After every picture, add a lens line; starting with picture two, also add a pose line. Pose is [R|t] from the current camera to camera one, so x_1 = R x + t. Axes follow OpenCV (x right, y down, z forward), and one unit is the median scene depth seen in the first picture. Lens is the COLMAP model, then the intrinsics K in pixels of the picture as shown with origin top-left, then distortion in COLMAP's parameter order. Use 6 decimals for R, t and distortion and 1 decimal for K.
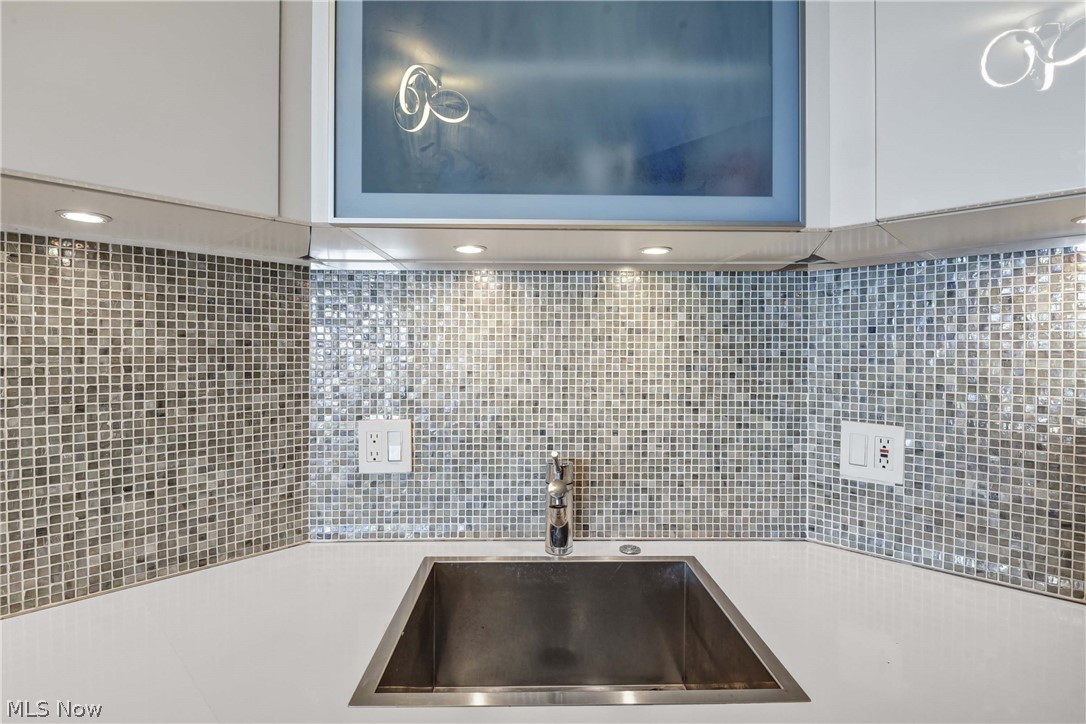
lens RADIAL K [[536.3, 0, 535.1], [0, 536.3, 348.6], [0, 0, 1]] dist [0.001766, -0.016209]
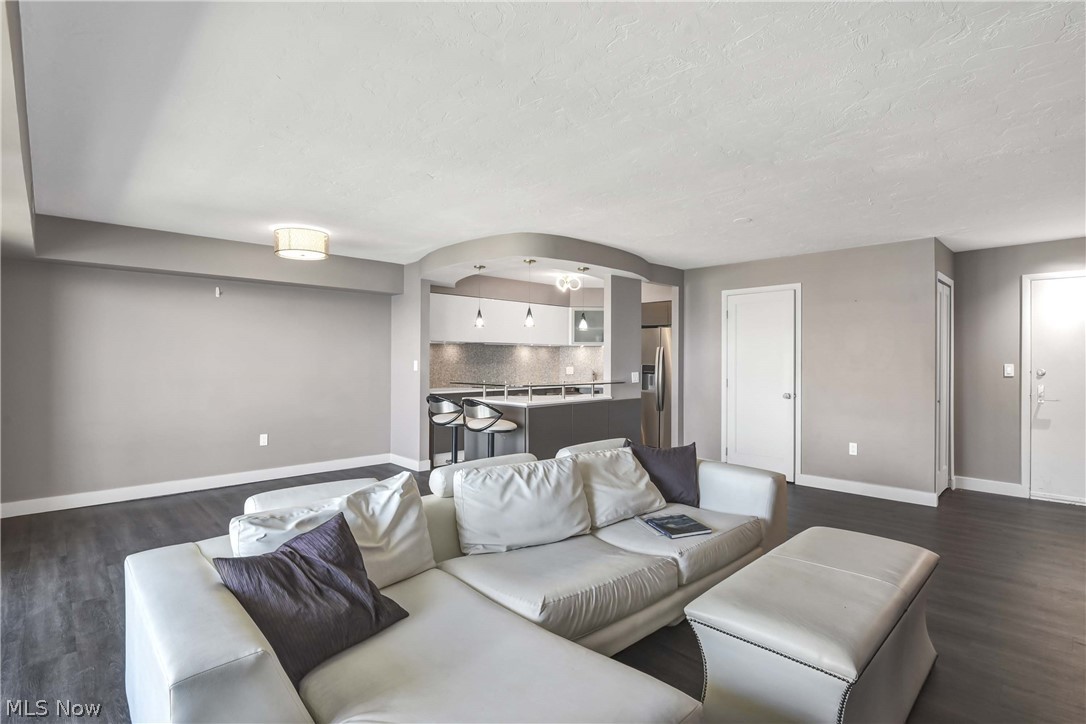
lens RADIAL K [[519.8, 0, 537.2], [0, 519.8, 359.7], [0, 0, 1]] dist [-0.001952, -0.000519]
pose [[0.998694, 0.003352, -0.050976, -0.455544], [-0.003066, 0.999979, 0.005679, -0.008346], [0.050994, -0.005516, 0.998684, -7.530714]]
